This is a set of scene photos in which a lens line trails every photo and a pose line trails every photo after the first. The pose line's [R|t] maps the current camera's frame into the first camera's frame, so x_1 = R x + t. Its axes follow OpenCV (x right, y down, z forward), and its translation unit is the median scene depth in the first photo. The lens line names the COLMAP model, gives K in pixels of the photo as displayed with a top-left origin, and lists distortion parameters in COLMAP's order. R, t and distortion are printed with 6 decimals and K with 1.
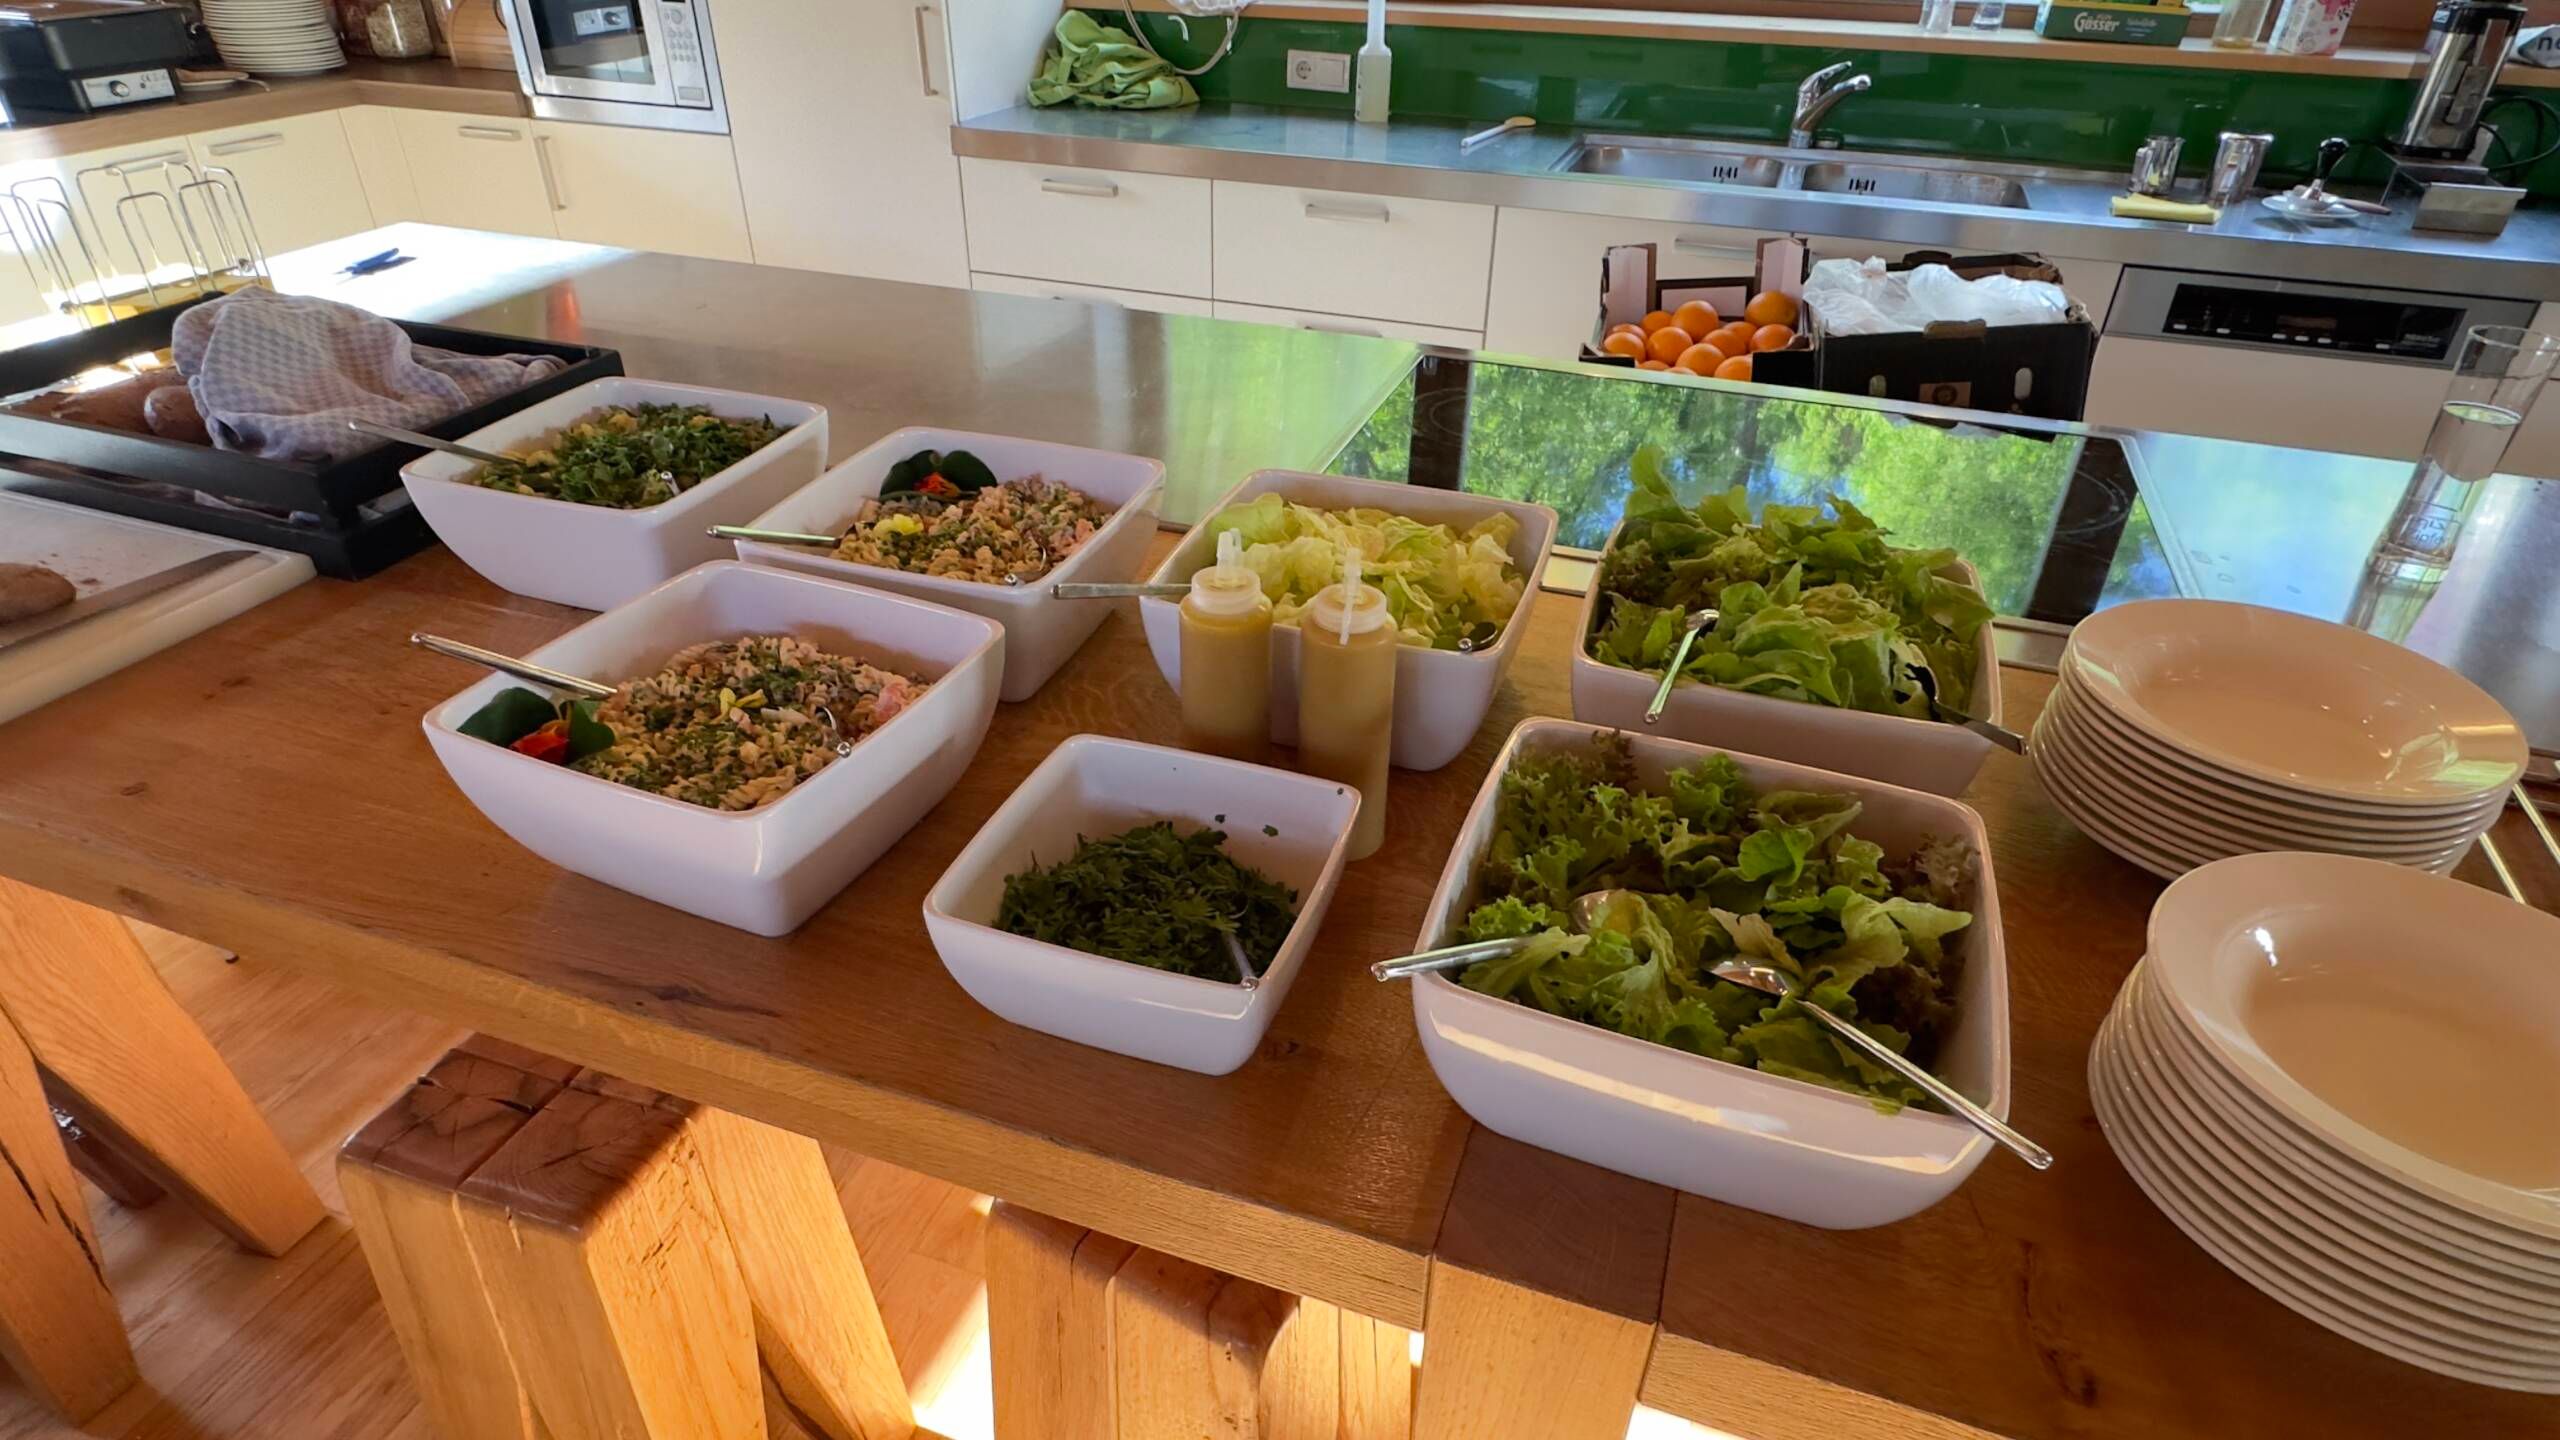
lens RADIAL K [[1405.7, 0, 1280.0], [0, 1405.7, 720.0], [0, 0, 1]] dist [-0.003582, -0.000332]
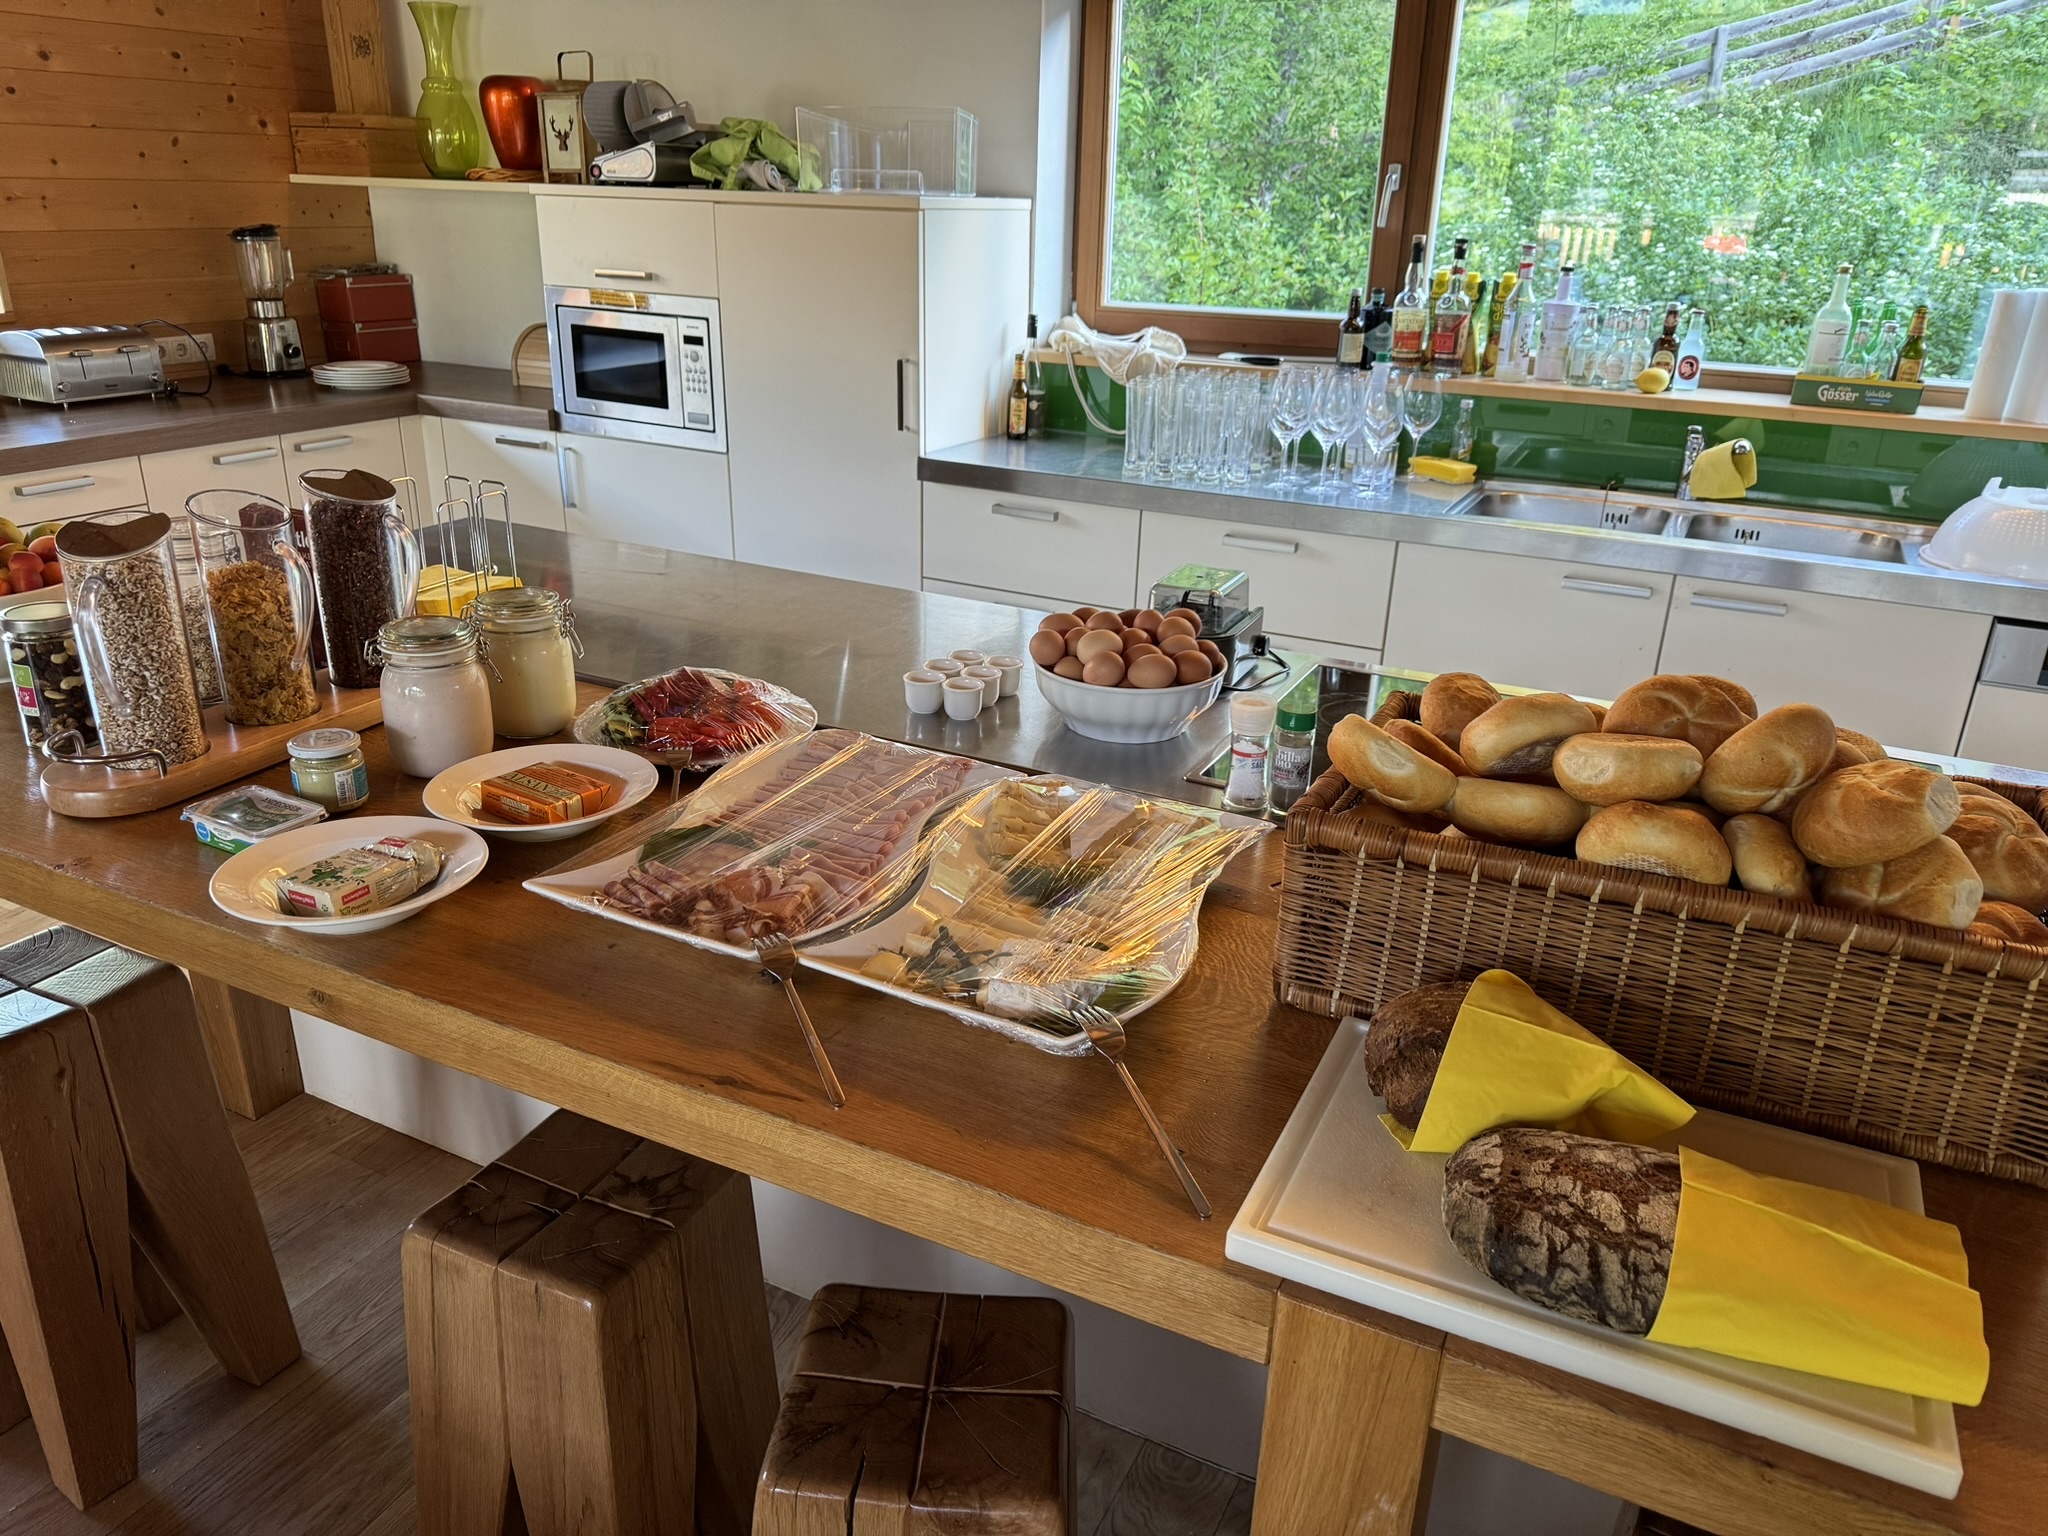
lens RADIAL K [[1500.9, 0, 1024.0], [0, 1500.9, 768.0], [0, 0, 1]] dist [0.042247, -0.001227]
pose [[0.992643, 0.058617, -0.105947, -0.001967], [-0.077138, 0.980603, -0.180189, 0.048048], [0.093330, 0.187036, 0.977910, -0.161886]]
